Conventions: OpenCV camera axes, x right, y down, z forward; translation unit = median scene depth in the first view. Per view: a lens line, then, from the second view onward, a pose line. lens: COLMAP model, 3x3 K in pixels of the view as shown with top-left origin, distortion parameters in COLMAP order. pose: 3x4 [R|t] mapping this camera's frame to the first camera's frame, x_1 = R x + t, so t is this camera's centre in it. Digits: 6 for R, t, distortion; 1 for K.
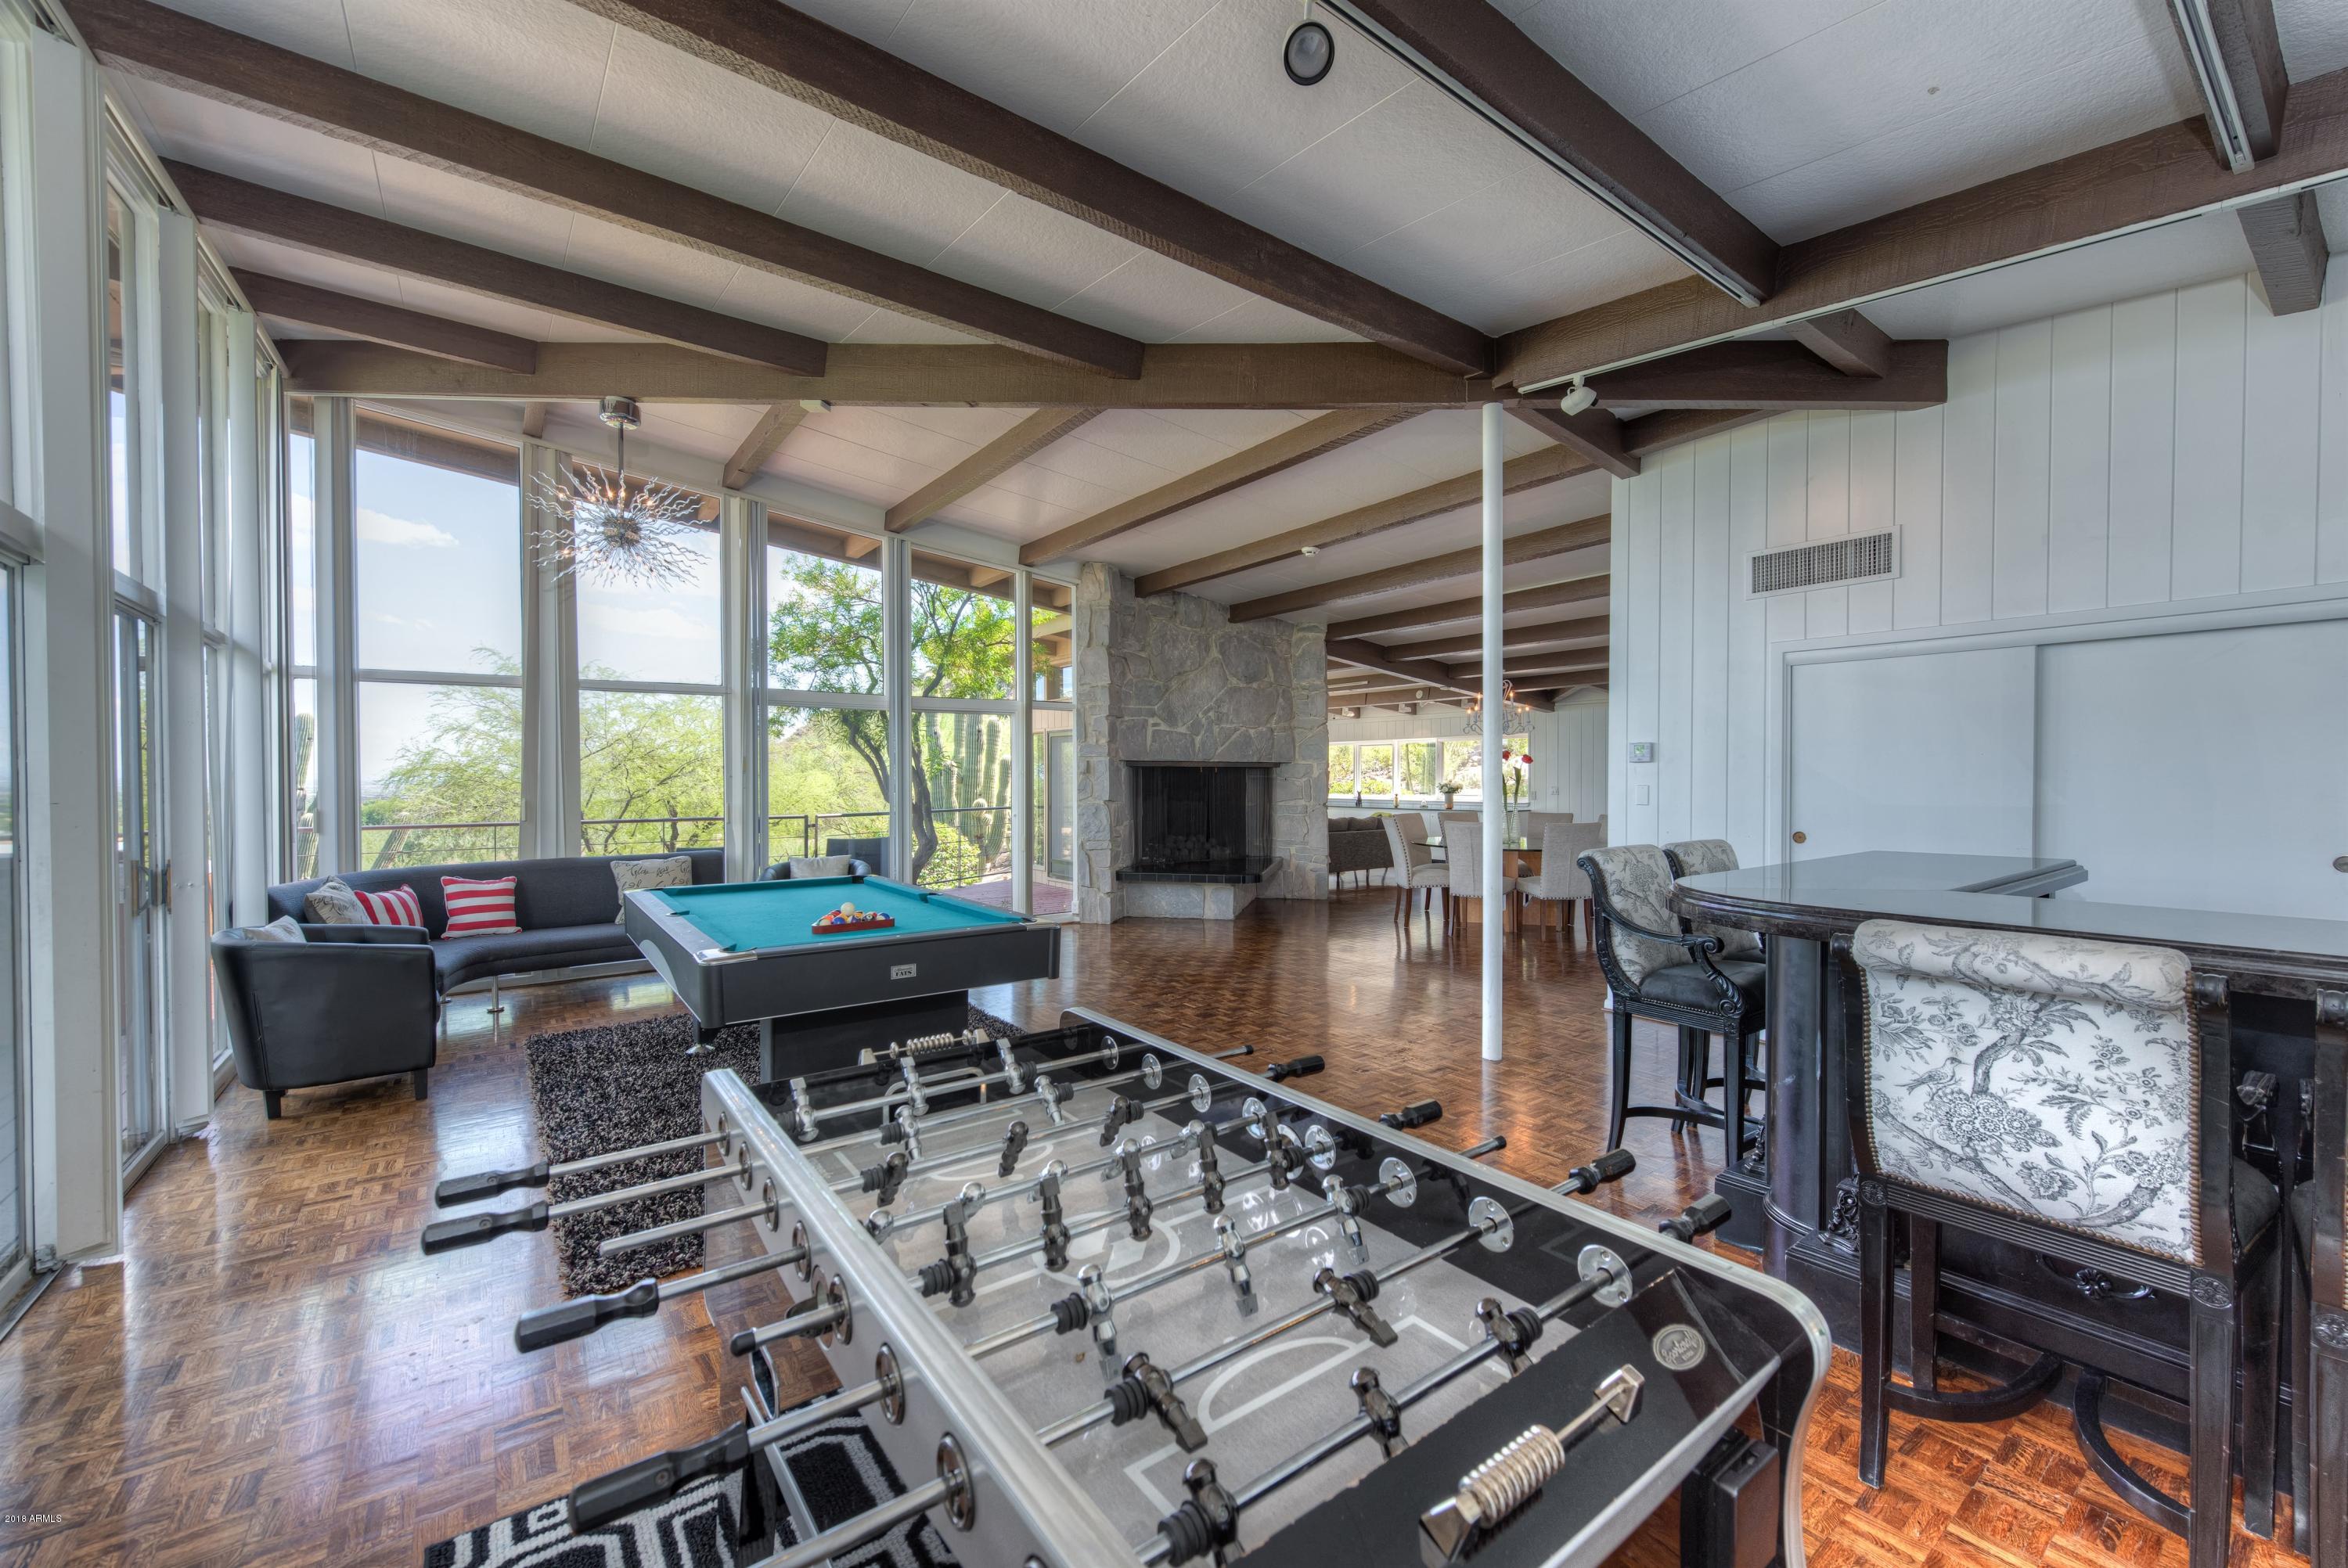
lens RADIAL K [[938.6, 0, 1174.5], [0, 938.6, 787.6], [0, 0, 1]] dist [0.002405, -0.000186]
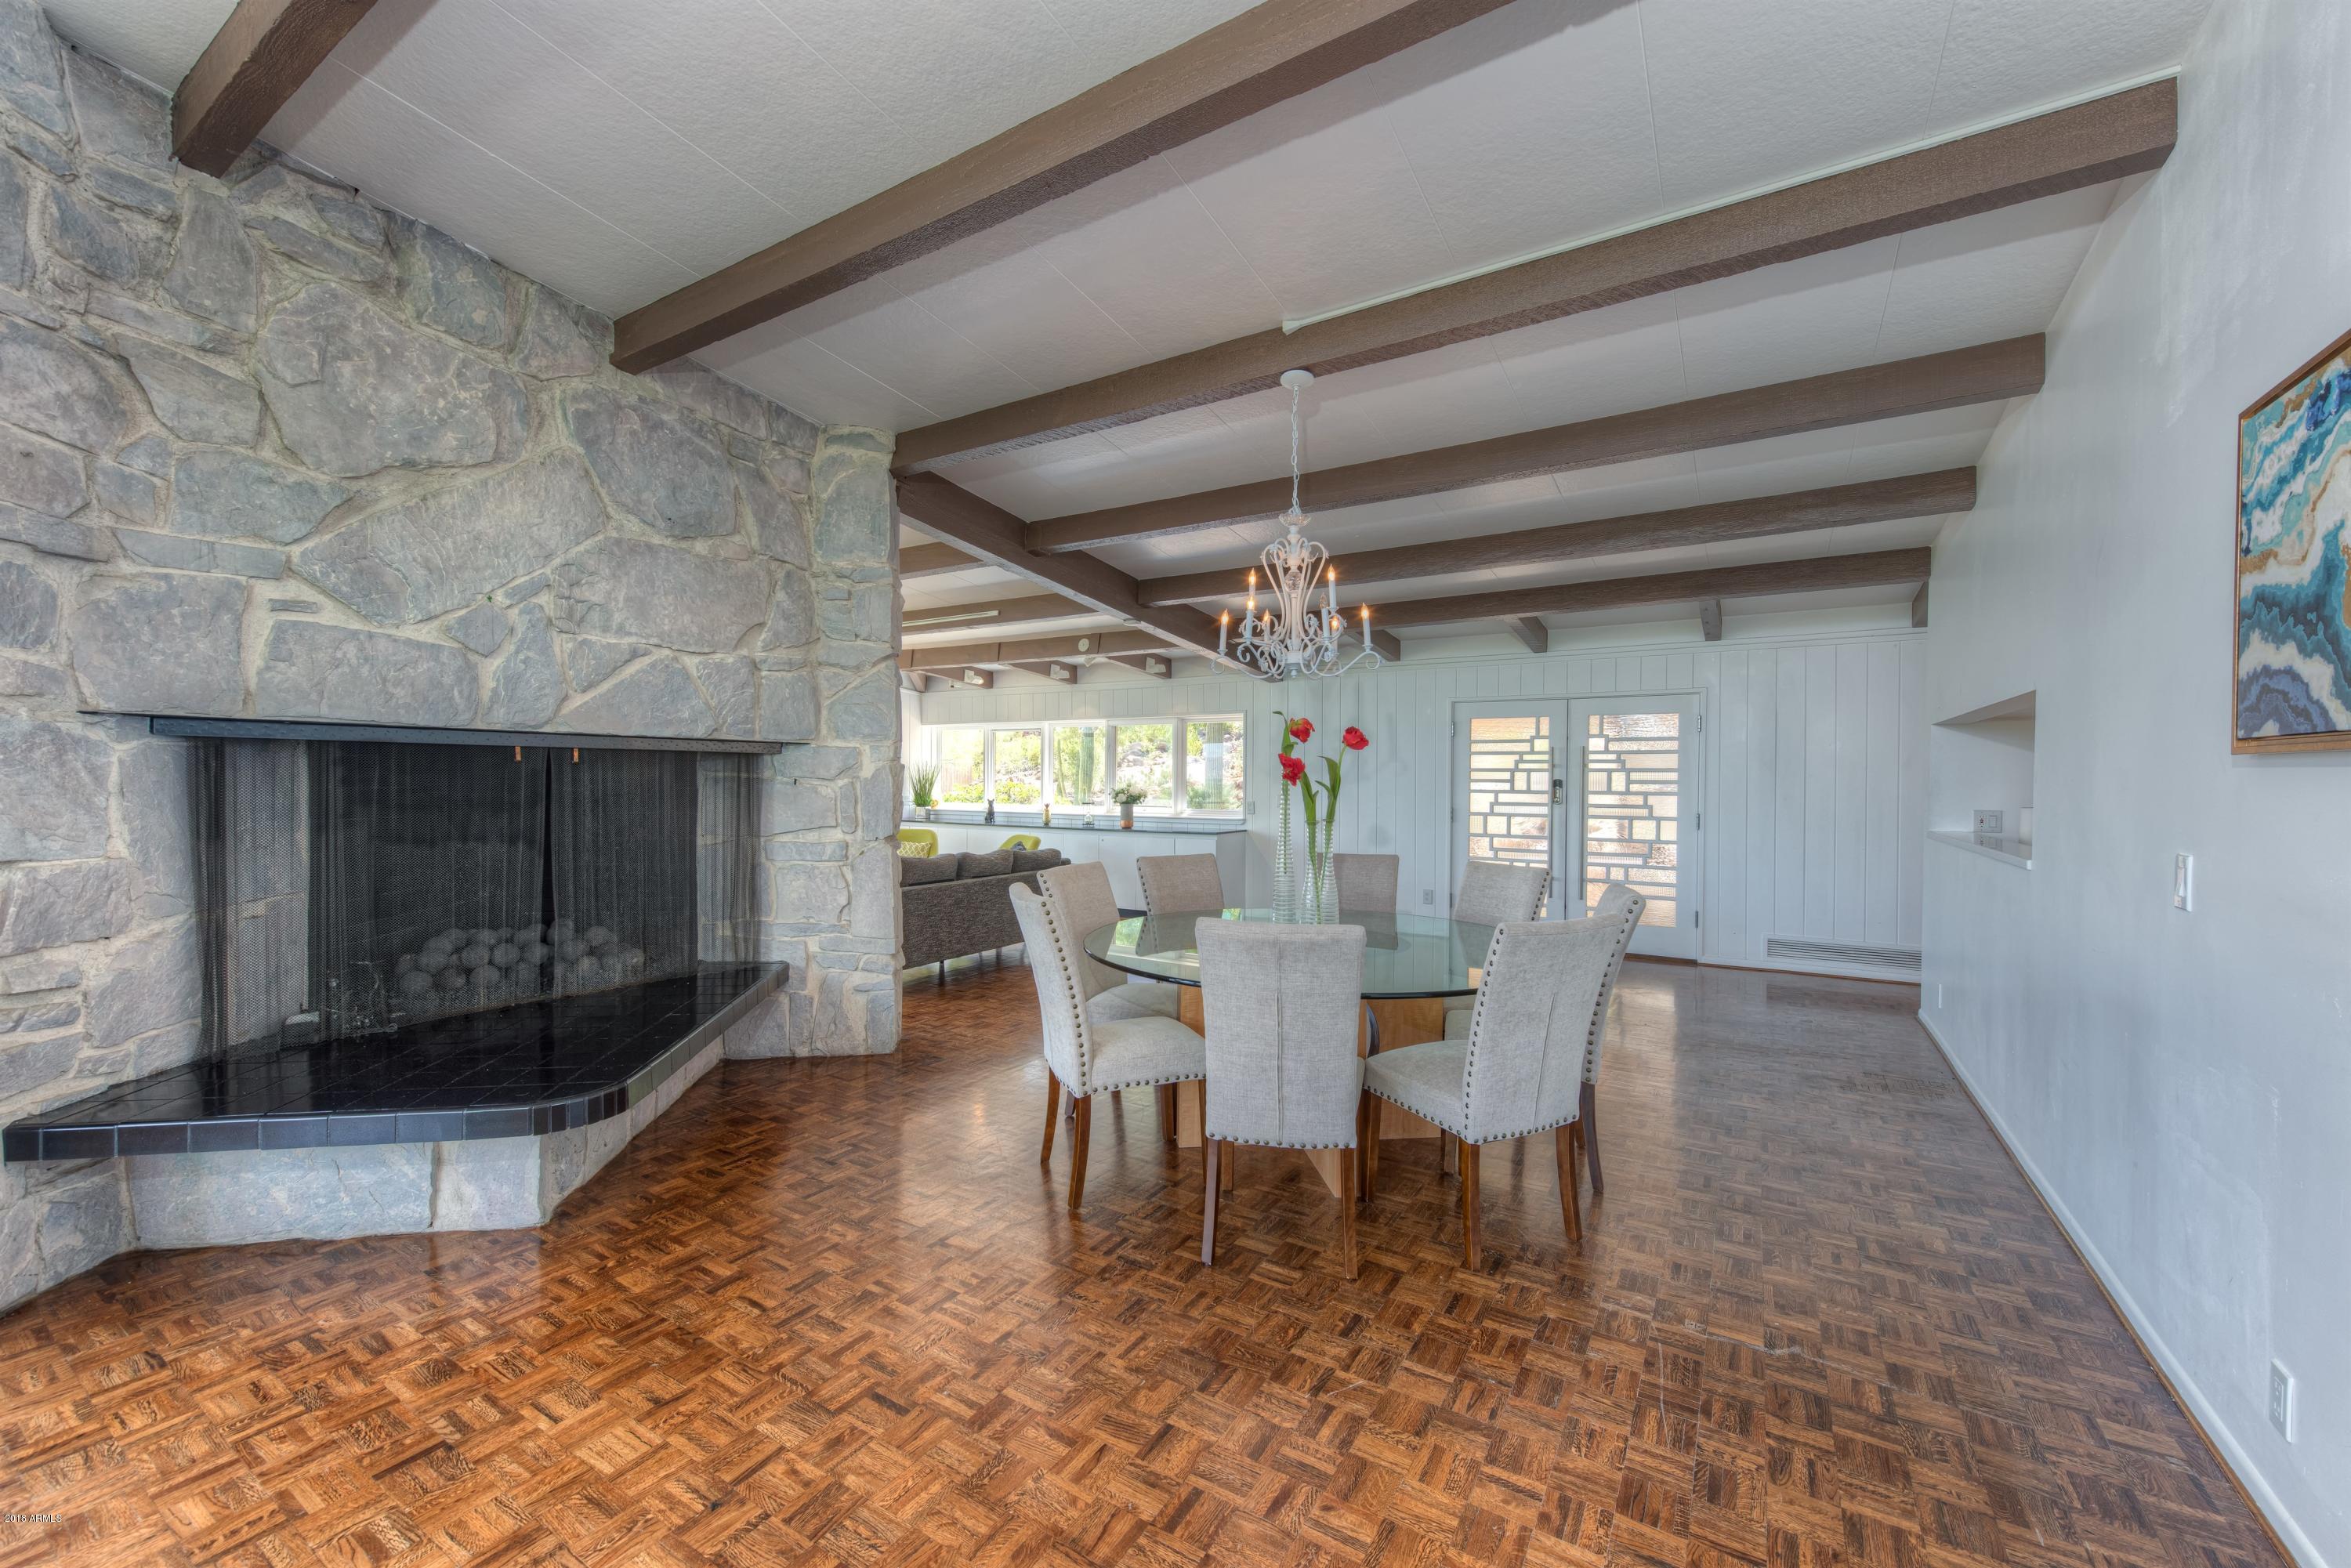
lens RADIAL K [[939.9, 0, 1176.1], [0, 939.9, 787.7], [0, 0, 1]] dist [0.002405, -0.000186]
pose [[0.932632, 0.001966, 0.360822, 0.126054], [-0.001748, 0.999998, -0.000930, -0.006321], [-0.360824, 0.000237, 0.932634, 0.535918]]
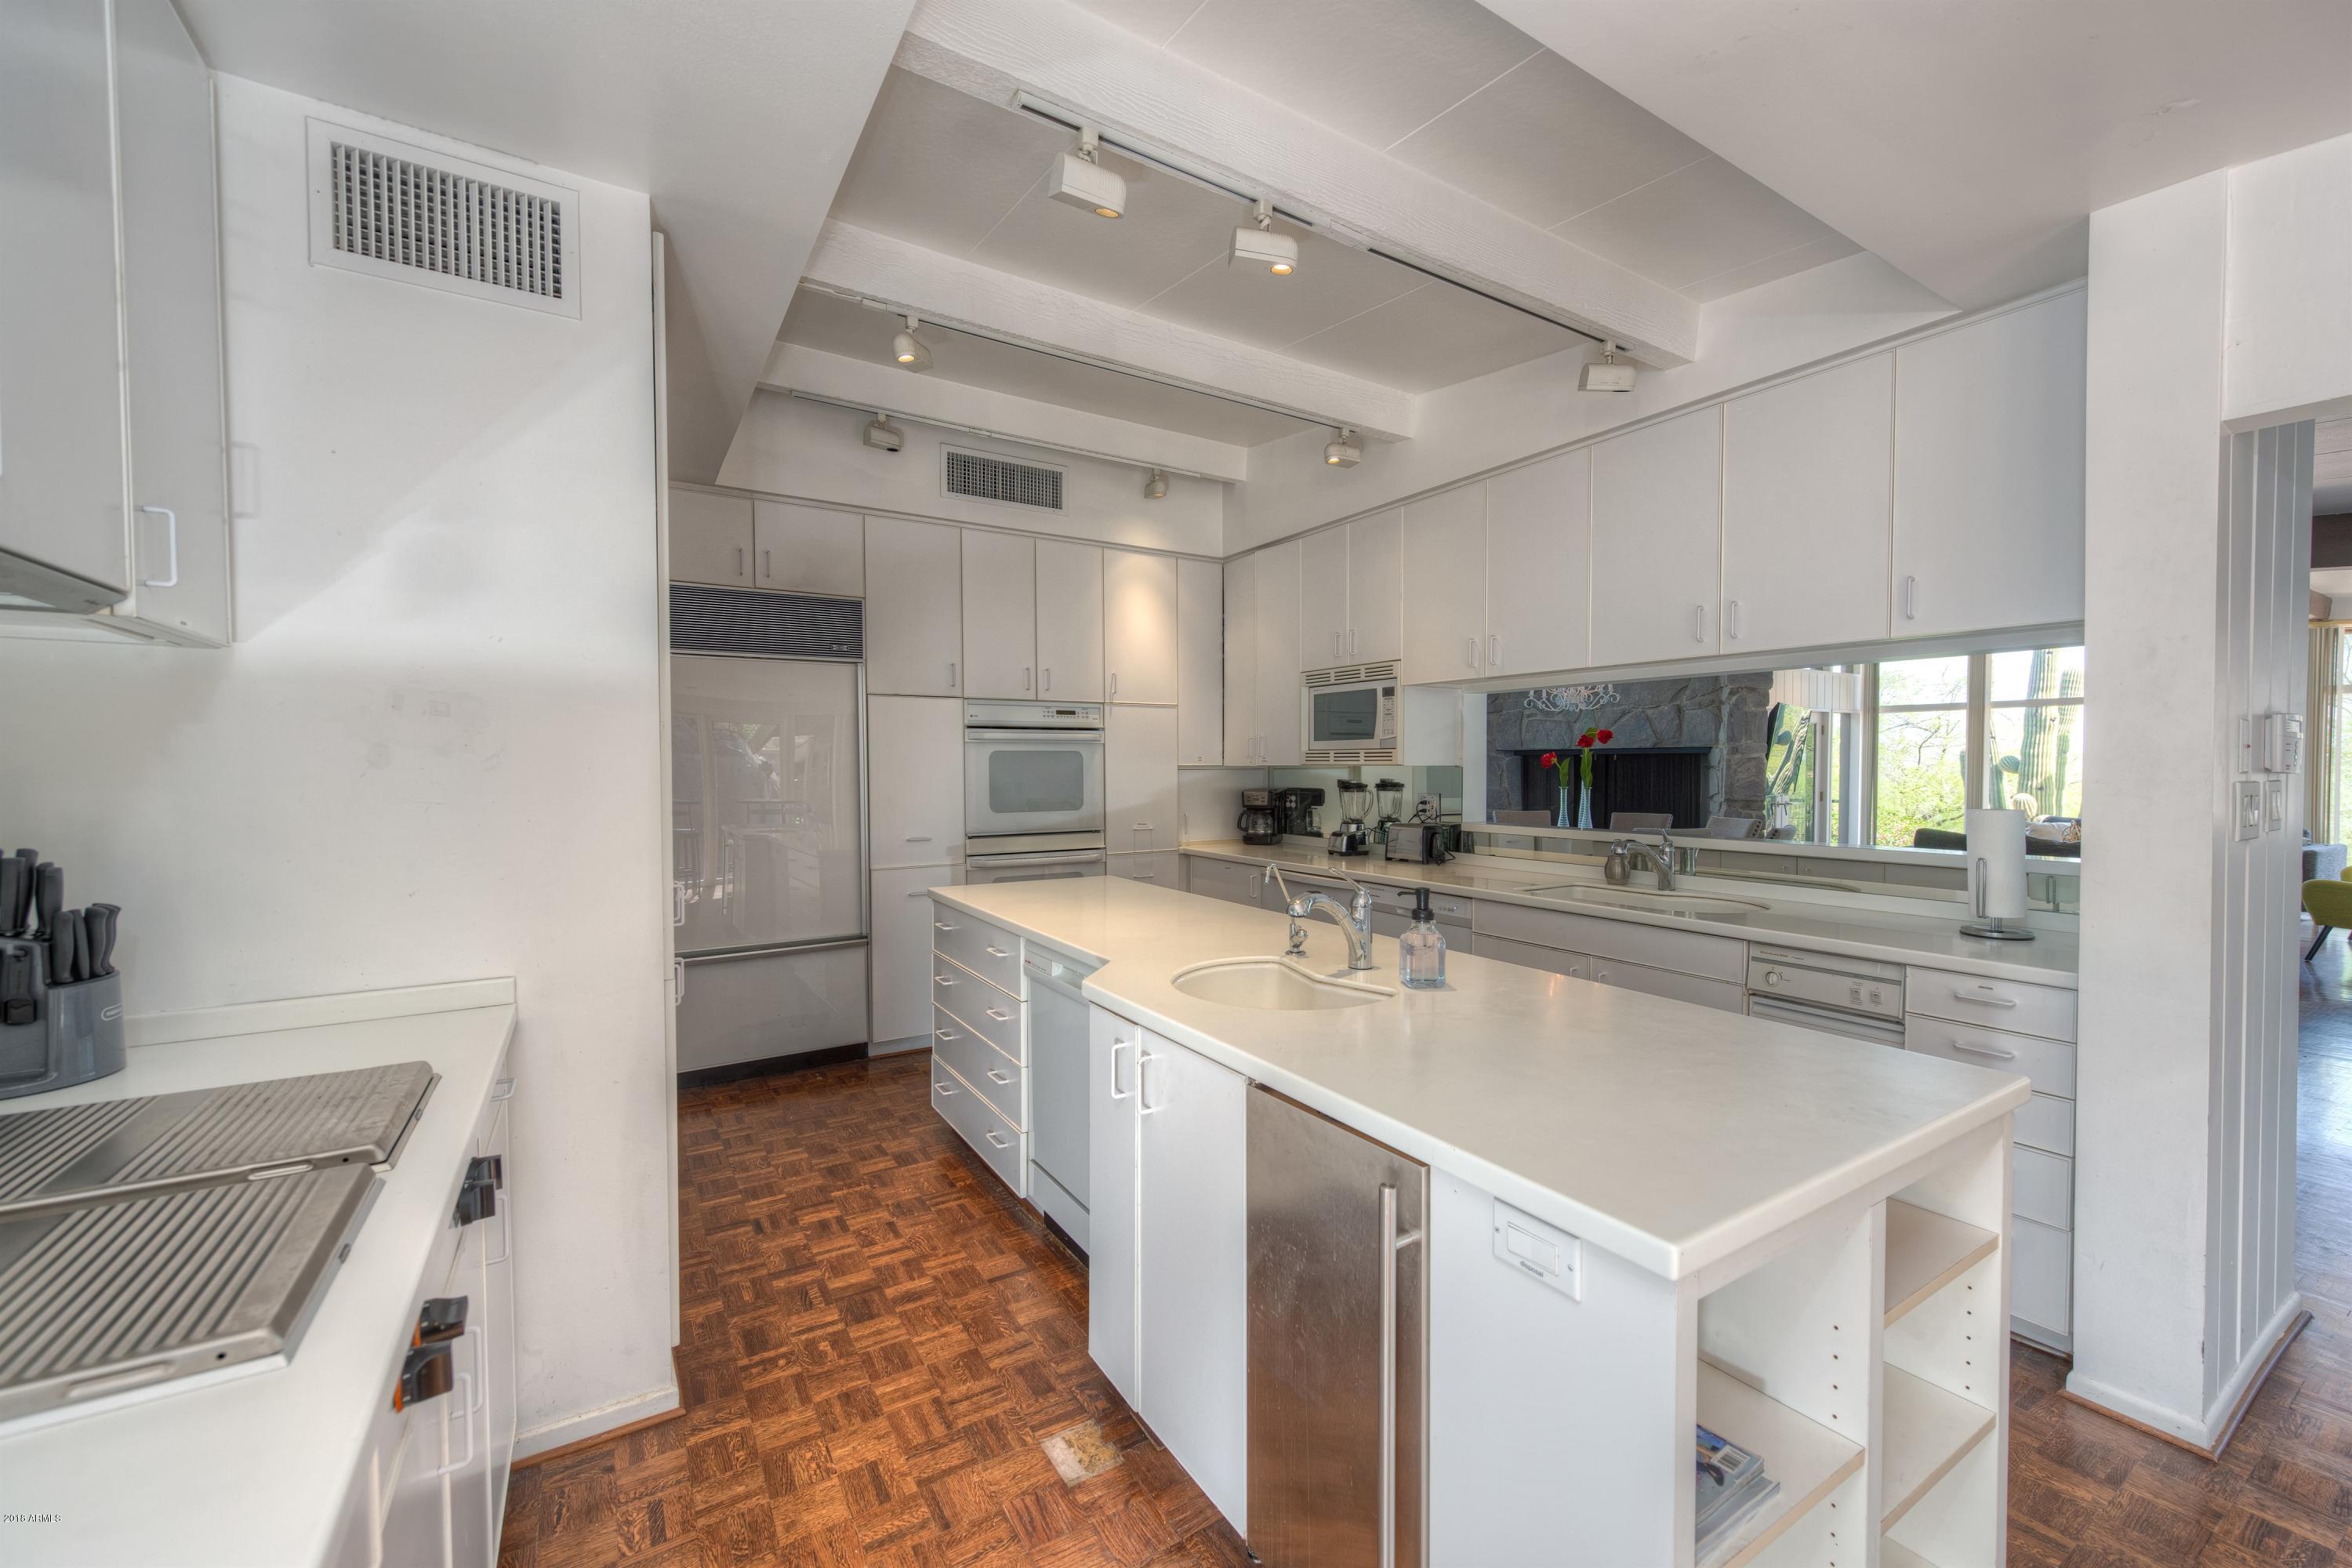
lens RADIAL K [[940.3, 0, 1176.6], [0, 940.3, 787.7], [0, 0, 1]] dist [0.002405, -0.000186]
pose [[-0.082730, 0.021214, -0.996346, 0.955309], [-0.010211, 0.999703, 0.022134, -0.005065], [0.996520, 0.012004, -0.082489, 0.618972]]
